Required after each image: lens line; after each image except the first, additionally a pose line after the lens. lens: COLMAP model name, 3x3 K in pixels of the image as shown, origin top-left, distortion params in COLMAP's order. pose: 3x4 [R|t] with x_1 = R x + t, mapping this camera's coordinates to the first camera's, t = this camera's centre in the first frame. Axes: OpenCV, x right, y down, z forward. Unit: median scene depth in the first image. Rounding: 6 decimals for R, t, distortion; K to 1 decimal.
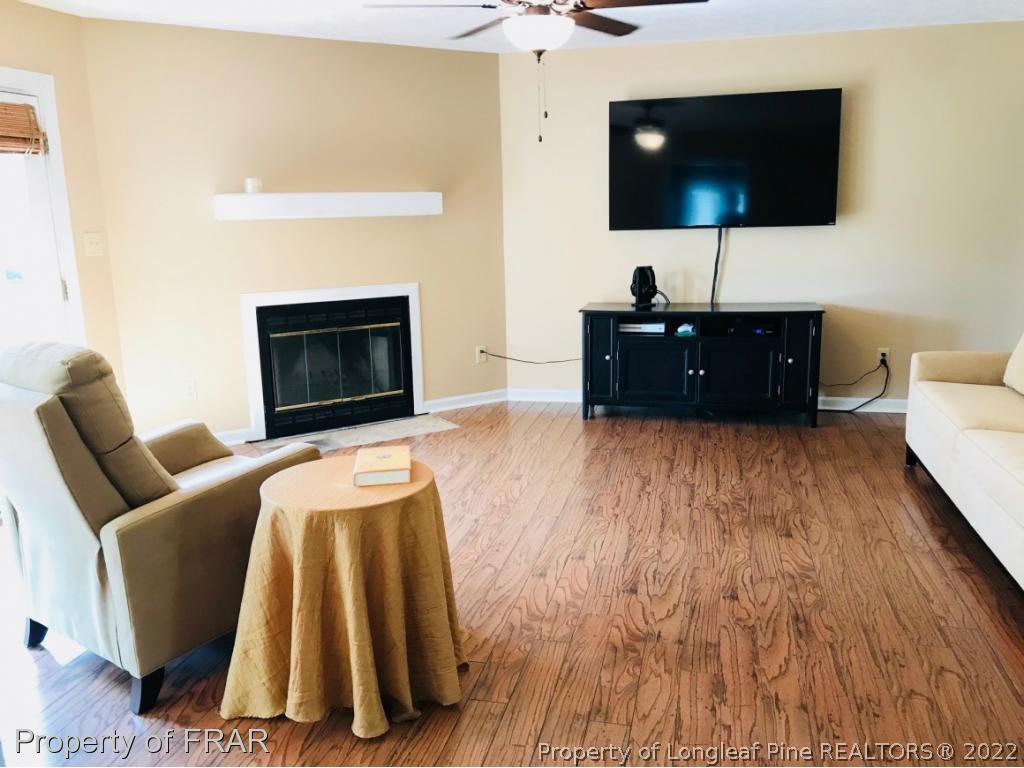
lens RADIAL K [[840.2, 0, 512.0], [0, 840.2, 384.0], [0, 0, 1]] dist [0.015057, -0.012291]
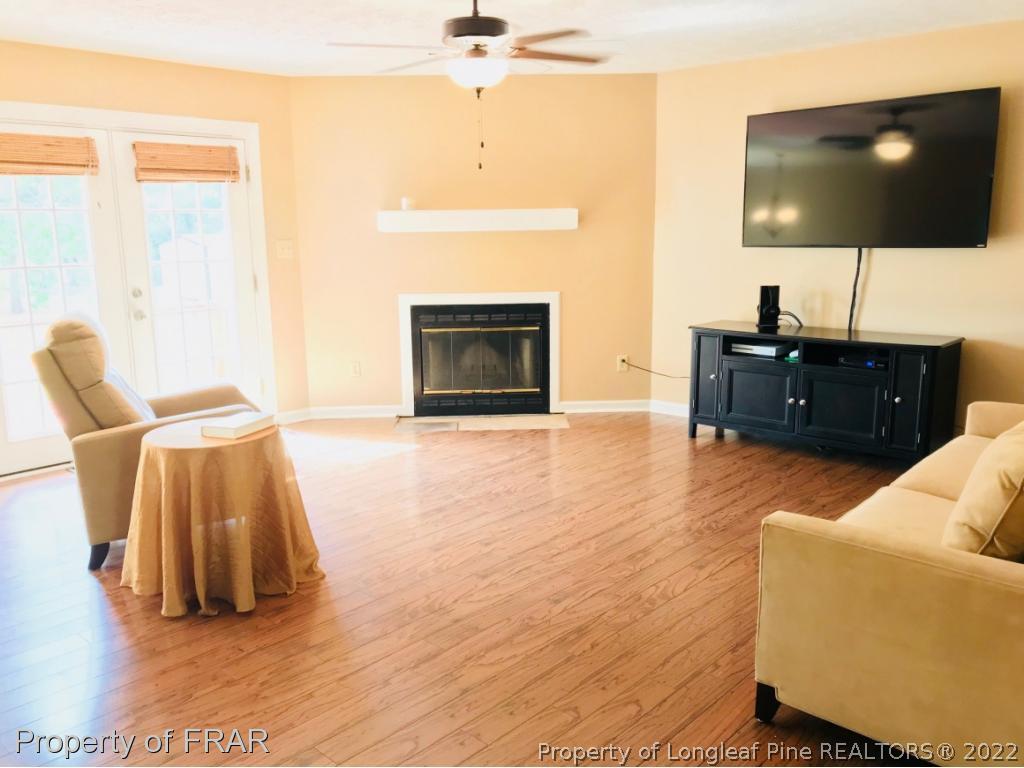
lens RADIAL K [[840.2, 0, 512.0], [0, 840.2, 384.0], [0, 0, 1]] dist [0.015057, -0.012291]
pose [[0.869541, 0.102426, -0.483123, 0.386744], [-0.107127, 0.994083, 0.017943, -0.015710], [0.482102, 0.036153, 0.875369, 0.027308]]
